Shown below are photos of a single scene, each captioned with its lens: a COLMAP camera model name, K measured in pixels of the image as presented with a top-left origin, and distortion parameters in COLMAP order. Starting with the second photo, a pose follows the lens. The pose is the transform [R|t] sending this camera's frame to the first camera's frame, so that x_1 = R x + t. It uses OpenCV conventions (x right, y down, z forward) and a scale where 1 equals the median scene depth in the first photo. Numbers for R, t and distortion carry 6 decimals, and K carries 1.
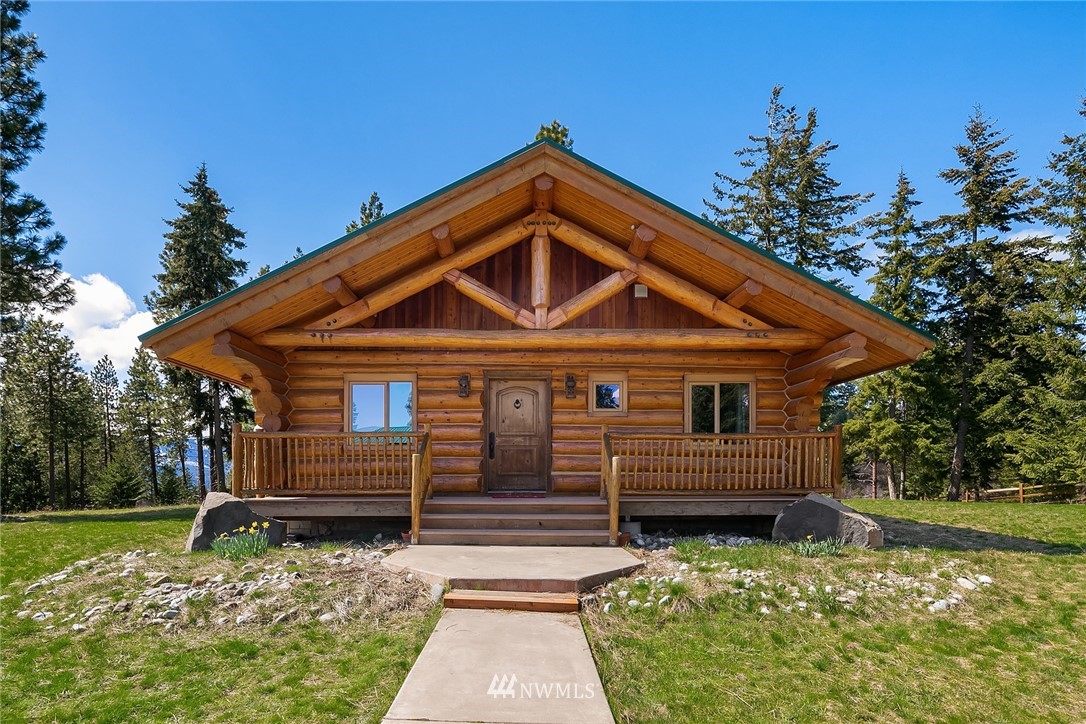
lens RADIAL K [[532.8, 0, 516.2], [0, 532.8, 474.9], [0, 0, 1]] dist [0.004171, -0.002325]
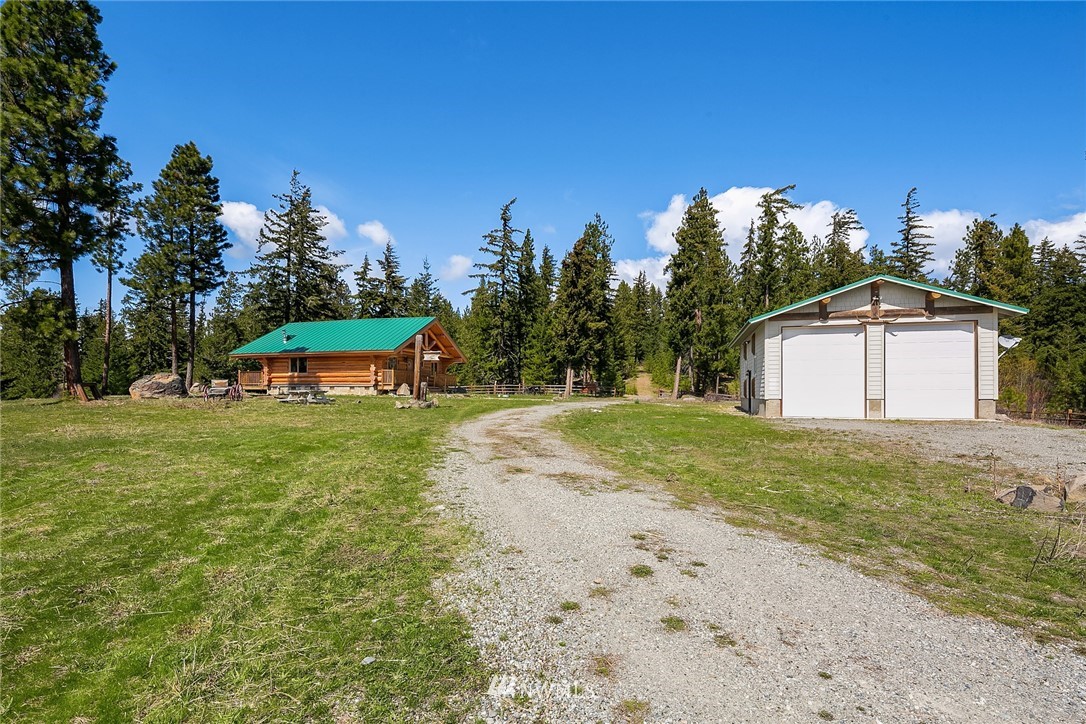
lens RADIAL K [[532.8, 0, 539.9], [0, 532.8, 392.8], [0, 0, 1]] dist [0.004171, -0.002325]
pose [[0.311858, 0.004971, 0.950116, -1.247591], [-0.000984, 0.999987, -0.004909, 0.038510], [-0.950128, 0.000596, 0.311859, -0.438271]]
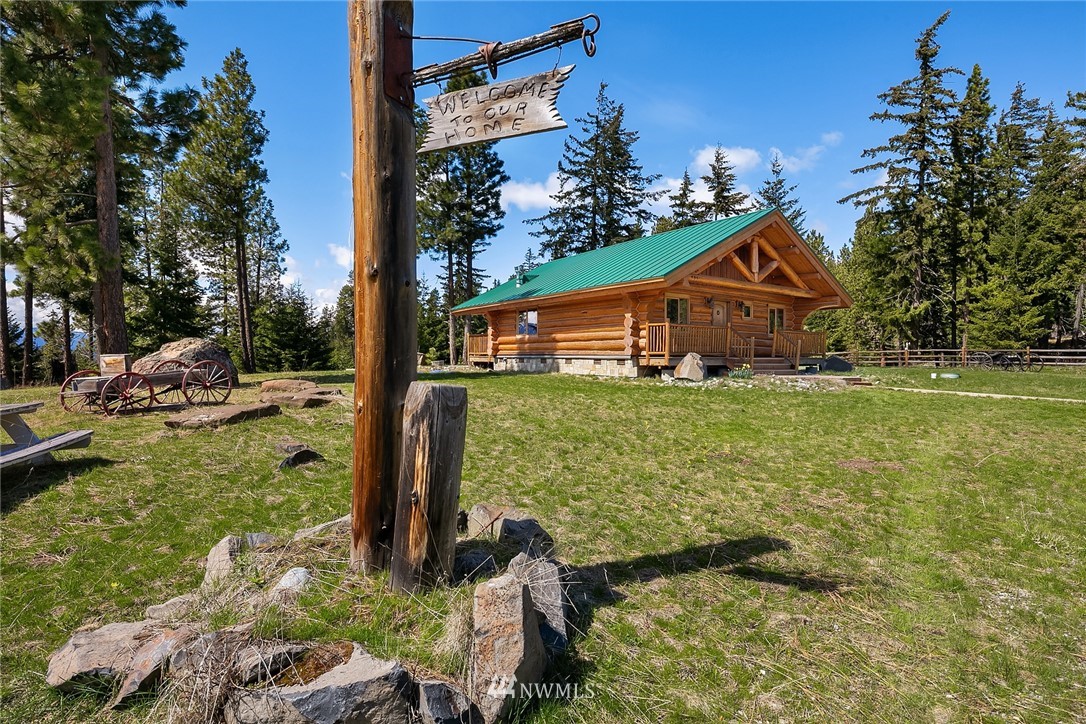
lens RADIAL K [[532.8, 0, 537.2], [0, 532.8, 359.1], [0, 0, 1]] dist [0.004171, -0.002325]
pose [[0.826068, 0.002913, 0.563563, -0.602418], [-0.004829, 0.999987, 0.001910, 0.017164], [-0.563550, -0.004299, 0.826071, -0.111770]]
